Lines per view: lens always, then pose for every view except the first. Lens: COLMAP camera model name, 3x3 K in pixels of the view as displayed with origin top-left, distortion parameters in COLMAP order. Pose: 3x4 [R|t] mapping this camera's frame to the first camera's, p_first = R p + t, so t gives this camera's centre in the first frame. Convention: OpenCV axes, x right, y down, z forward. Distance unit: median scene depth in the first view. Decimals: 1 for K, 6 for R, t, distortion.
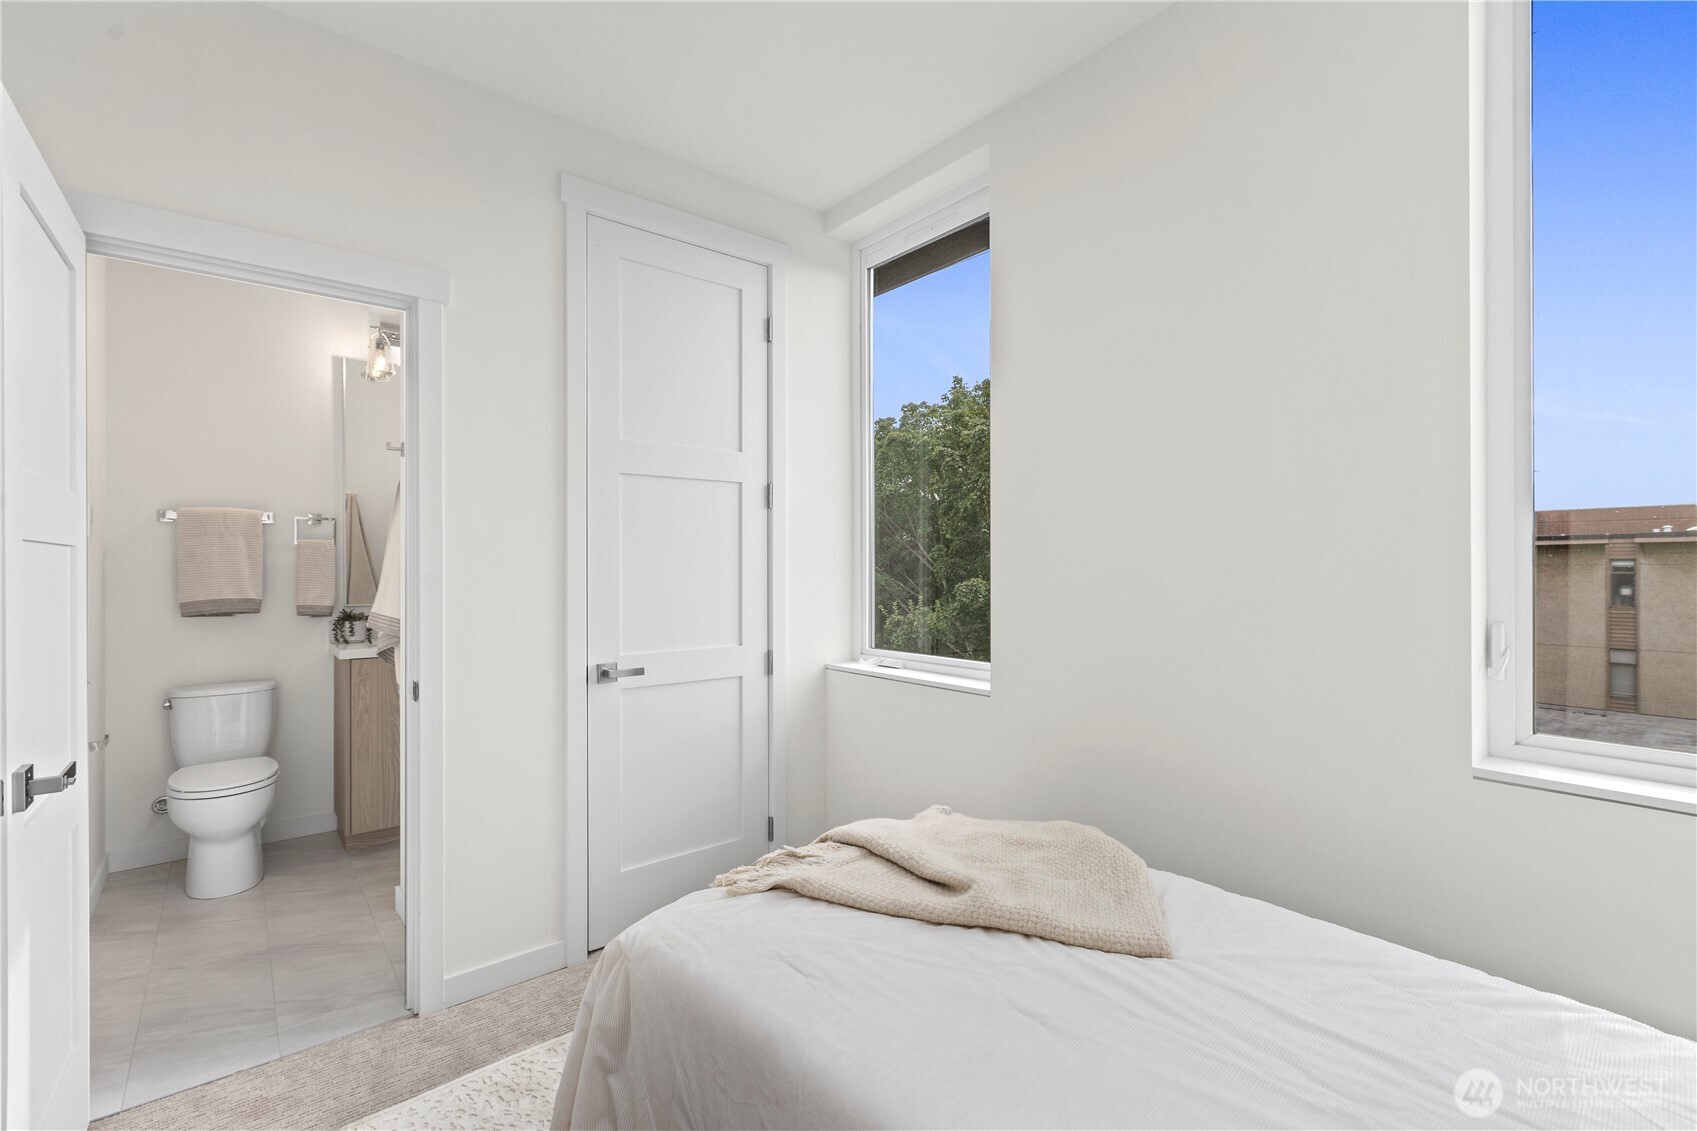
lens RADIAL K [[763.7, 0, 855.6], [0, 763.7, 567.2], [0, 0, 1]] dist [-0.000907, -0.001426]
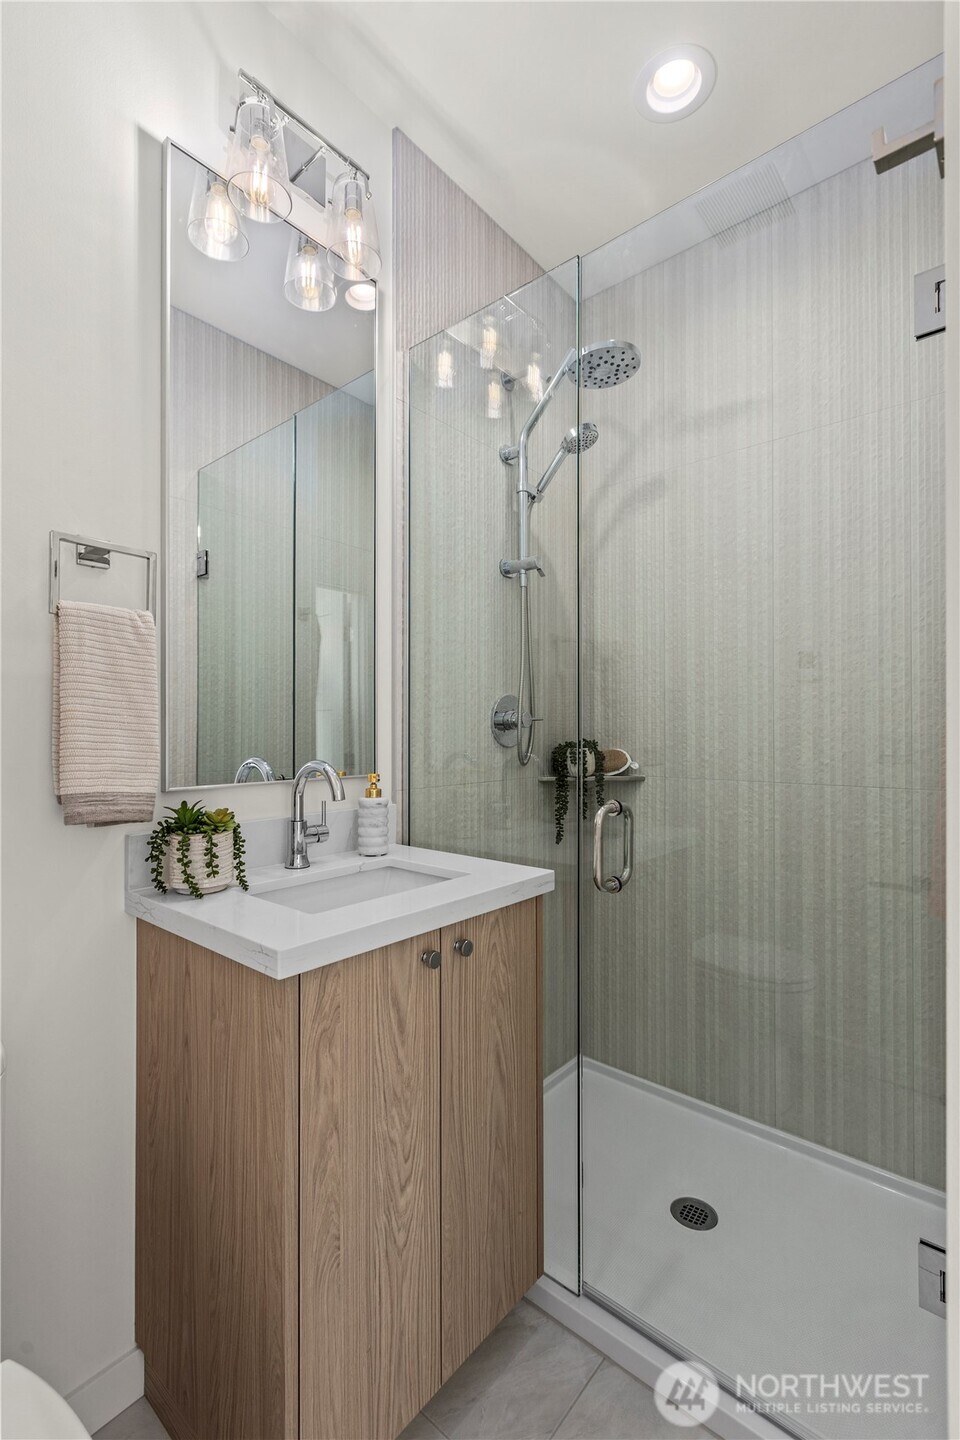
lens RADIAL K [[648.1, 0, 480.1], [0, 648.1, 724.3], [0, 0, 1]] dist [-0.000907, -0.001426]
pose [[0.985145, 0.002901, 0.171700, -0.587669], [-0.002095, 0.999986, -0.004874, 0.019432], [-0.171712, 0.004441, 0.985137, 0.673817]]
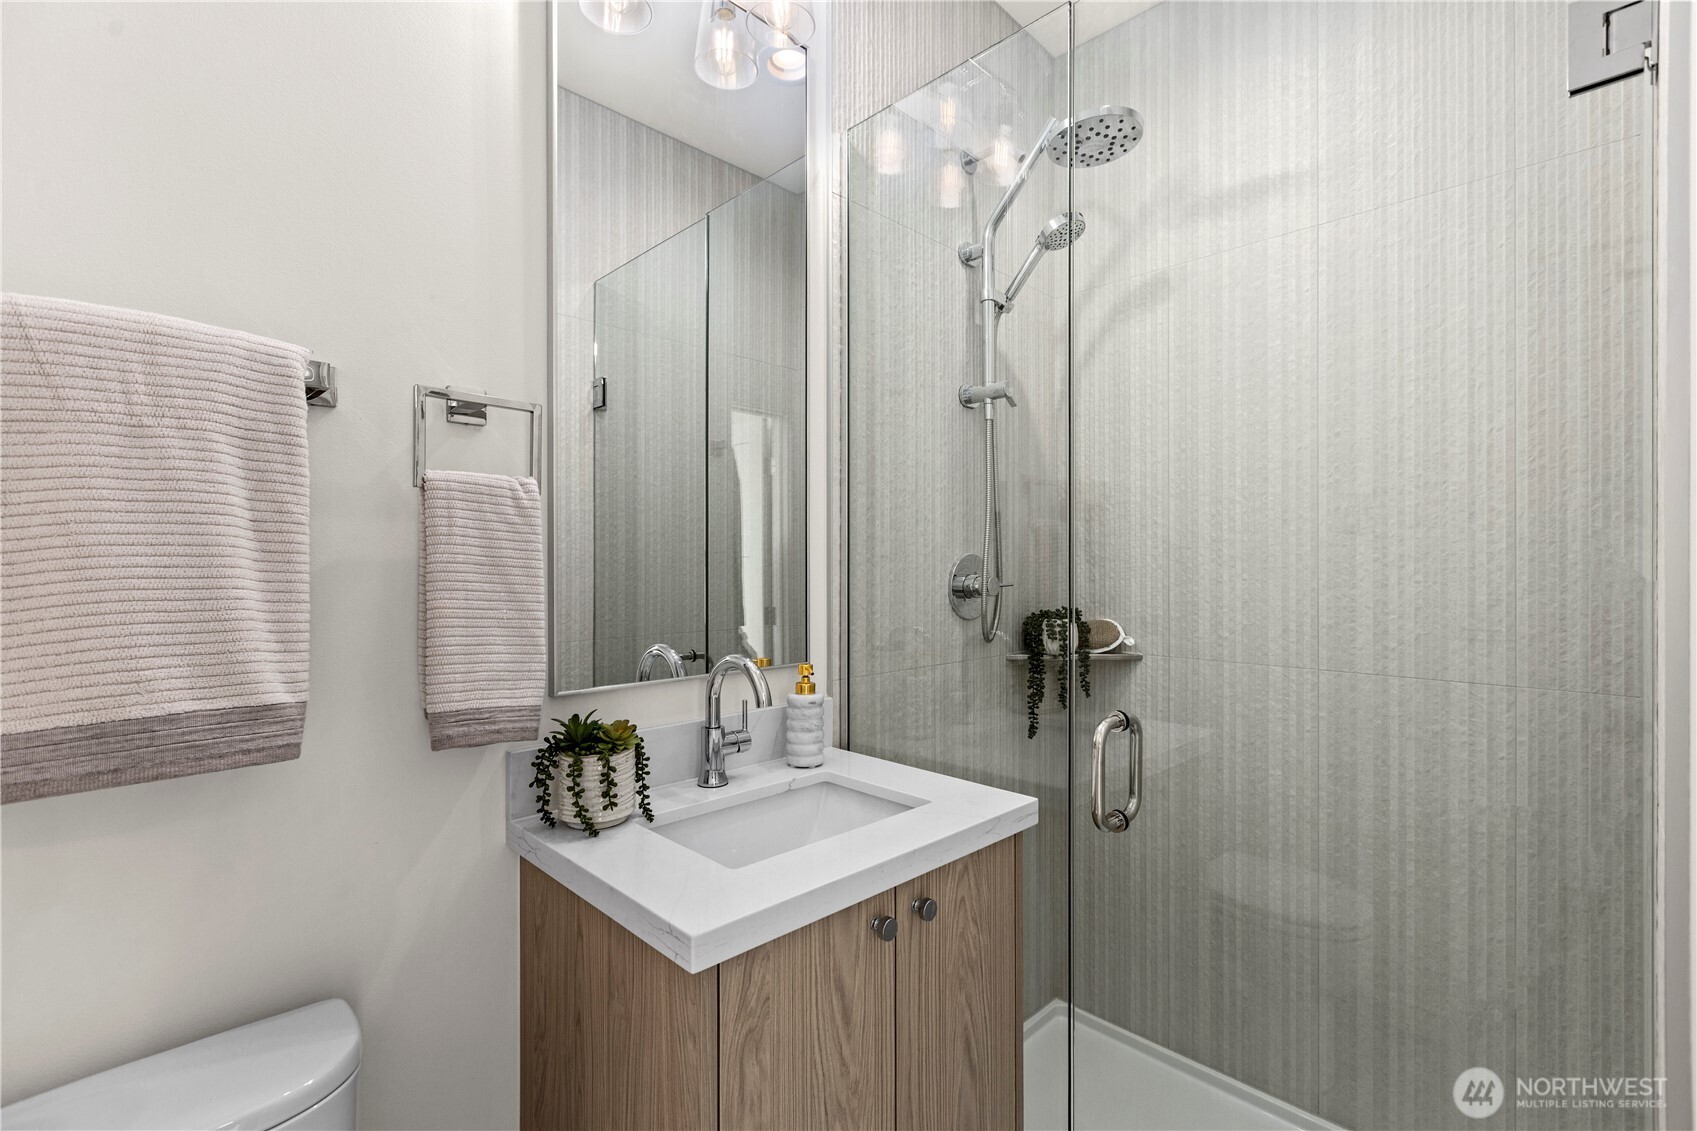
lens RADIAL K [[763.7, 0, 856.8], [0, 763.7, 560.3], [0, 0, 1]] dist [-0.000907, -0.001426]
pose [[0.995970, 0.001574, 0.089671, -0.592570], [-0.001599, 0.999999, 0.000209, -0.004342], [-0.089670, -0.000351, 0.995971, 0.701434]]
